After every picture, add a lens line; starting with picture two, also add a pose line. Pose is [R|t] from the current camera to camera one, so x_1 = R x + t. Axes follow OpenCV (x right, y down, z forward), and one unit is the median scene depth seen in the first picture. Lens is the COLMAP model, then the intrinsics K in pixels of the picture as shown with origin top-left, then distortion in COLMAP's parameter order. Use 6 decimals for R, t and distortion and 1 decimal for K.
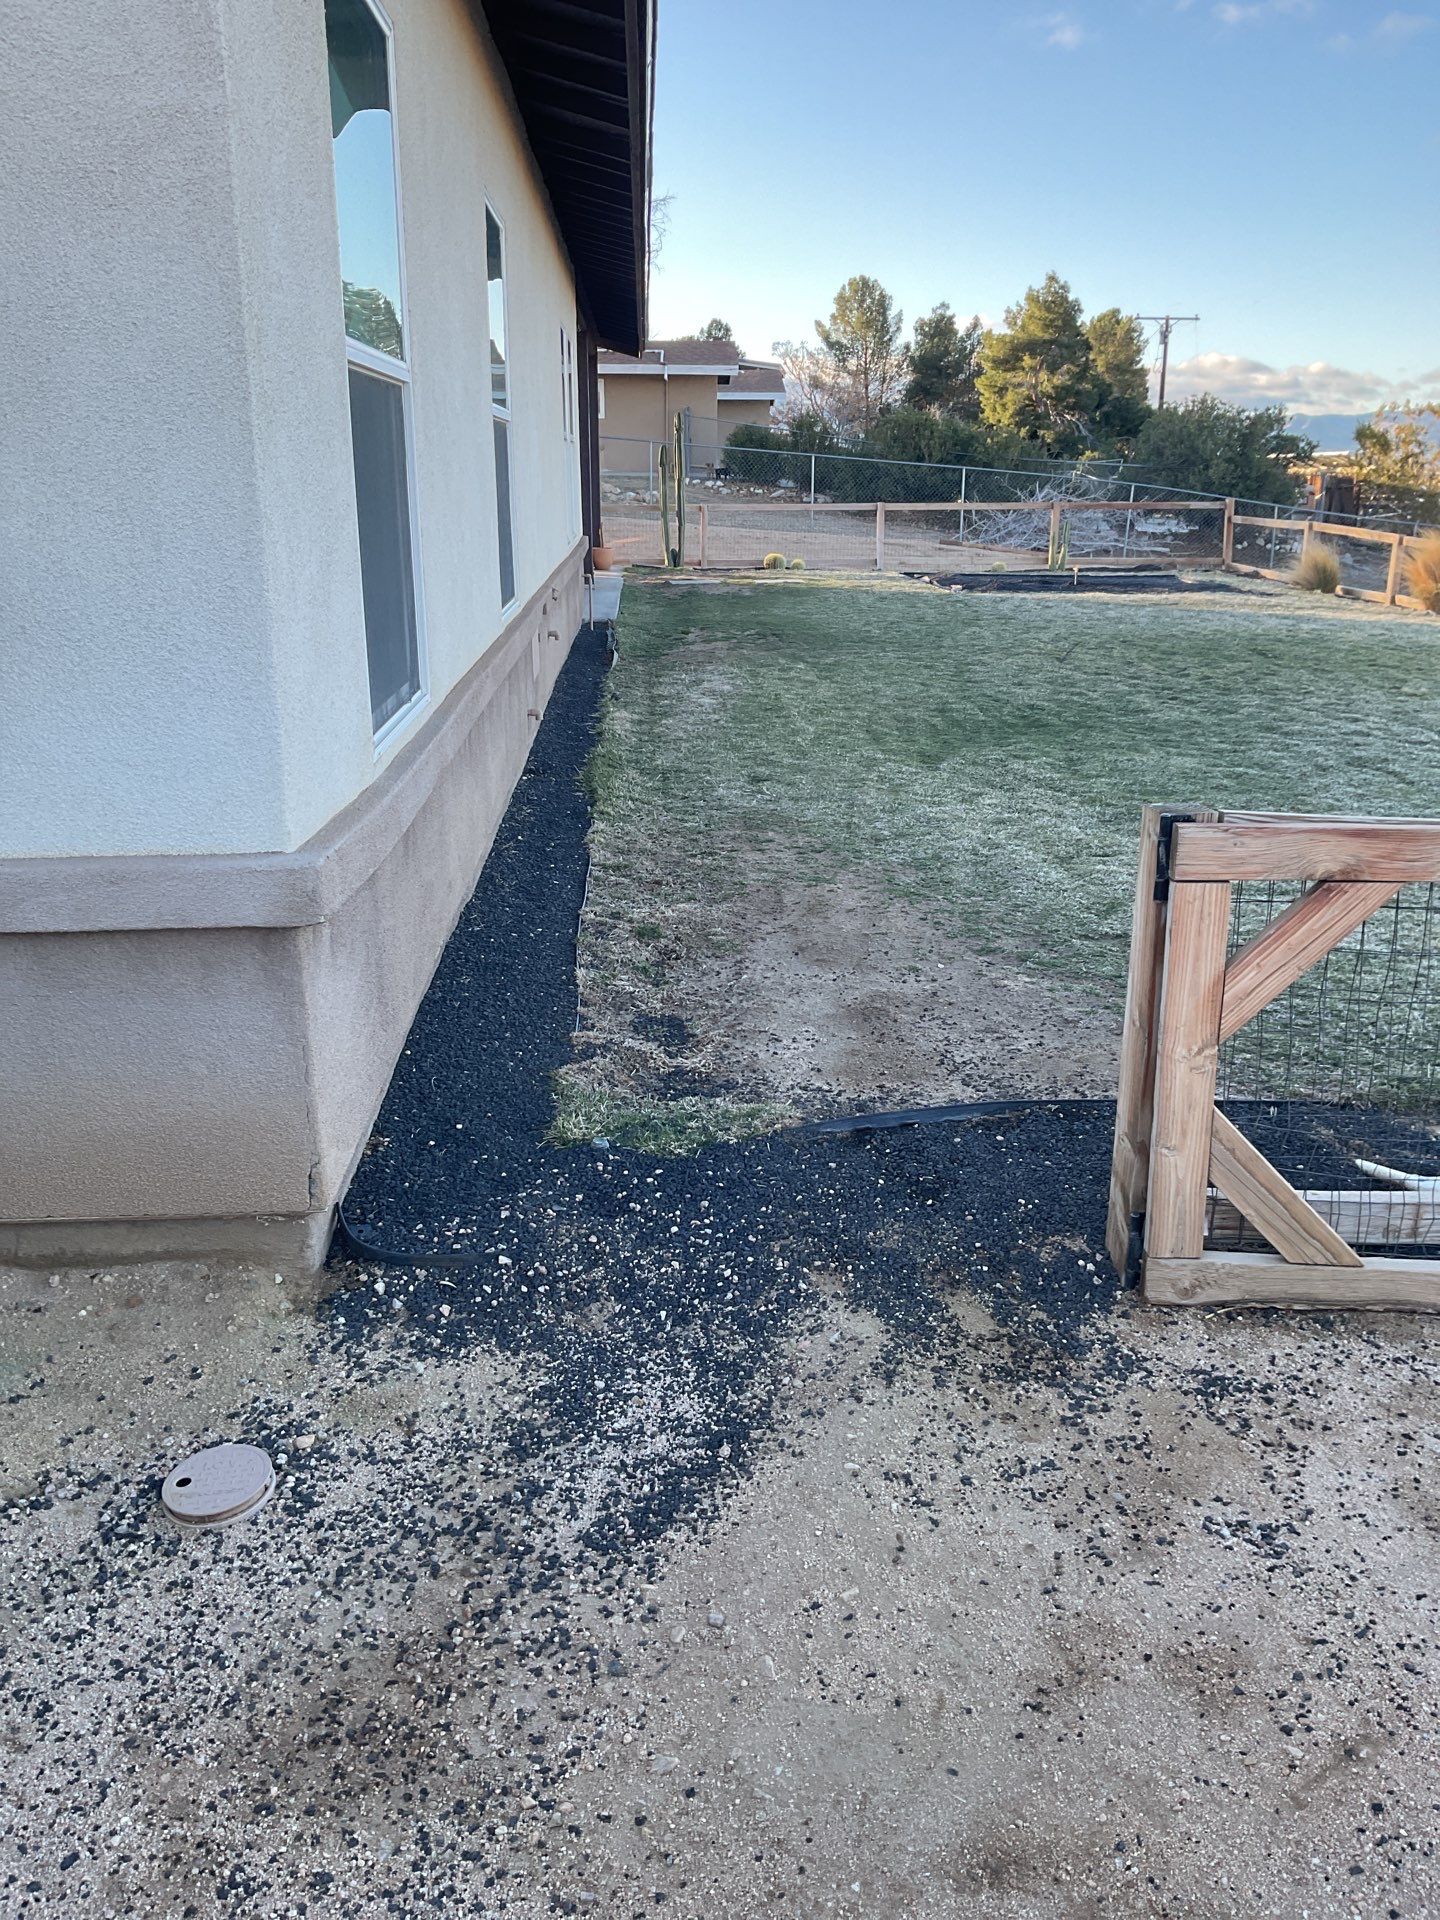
lens RADIAL K [[1576.8, 0, 729.3], [0, 1576.8, 959.0], [0, 0, 1]] dist [0.091579, -0.191307]
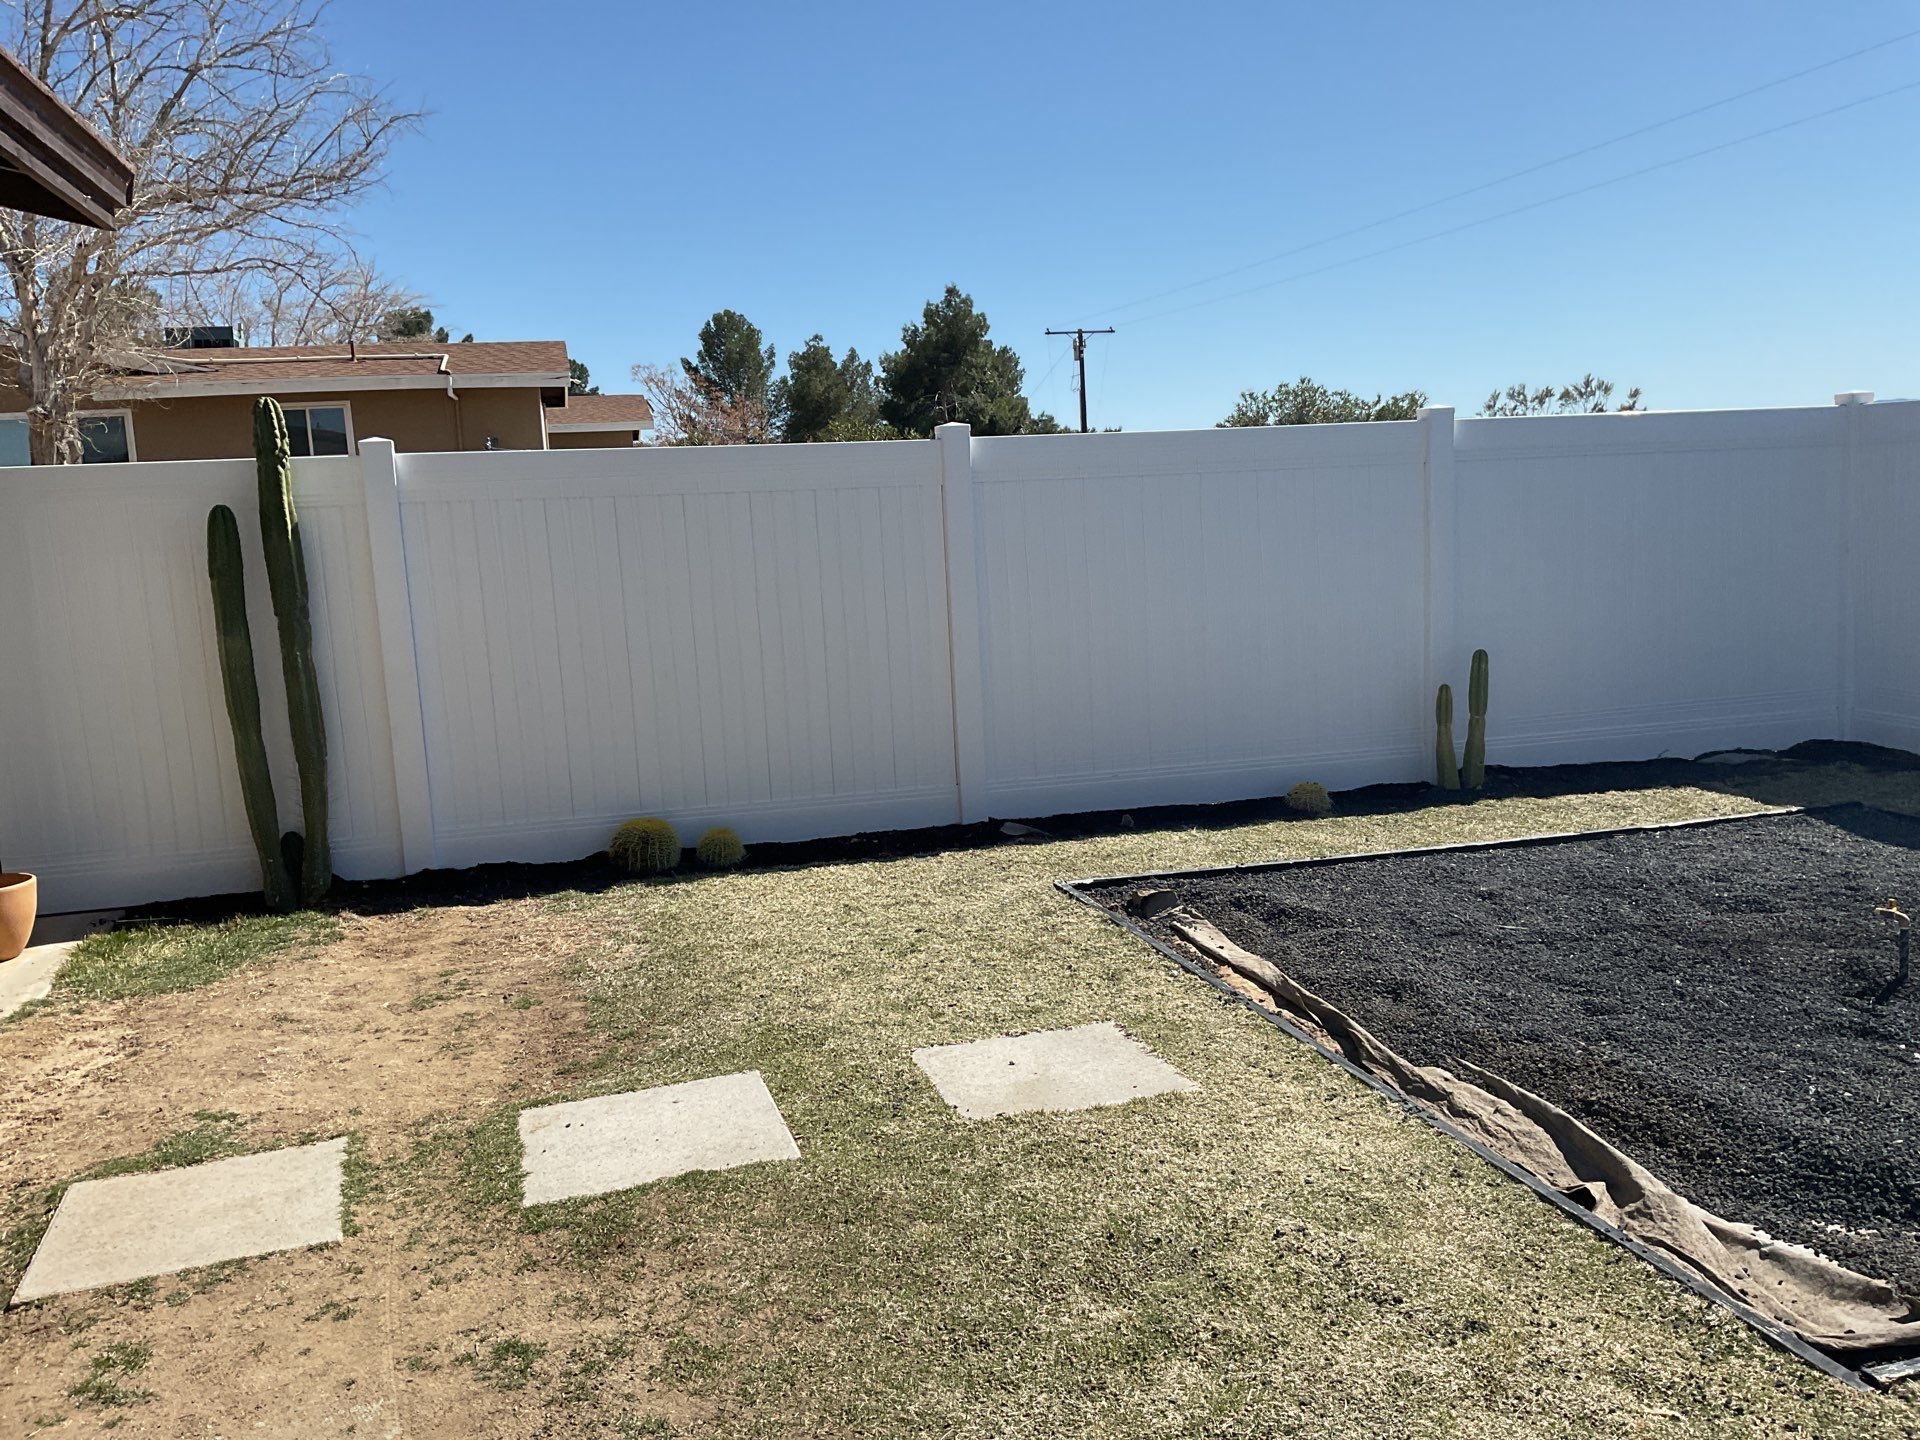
lens RADIAL K [[1599.8, 0, 1003.1], [0, 1599.8, 721.6], [0, 0, 1]] dist [0.108583, -0.175892]
pose [[0.969562, -0.087268, 0.228767, 0.006136], [0.123585, 0.980999, -0.149558, -0.055501], [-0.211369, 0.173278, 0.961924, 0.172329]]
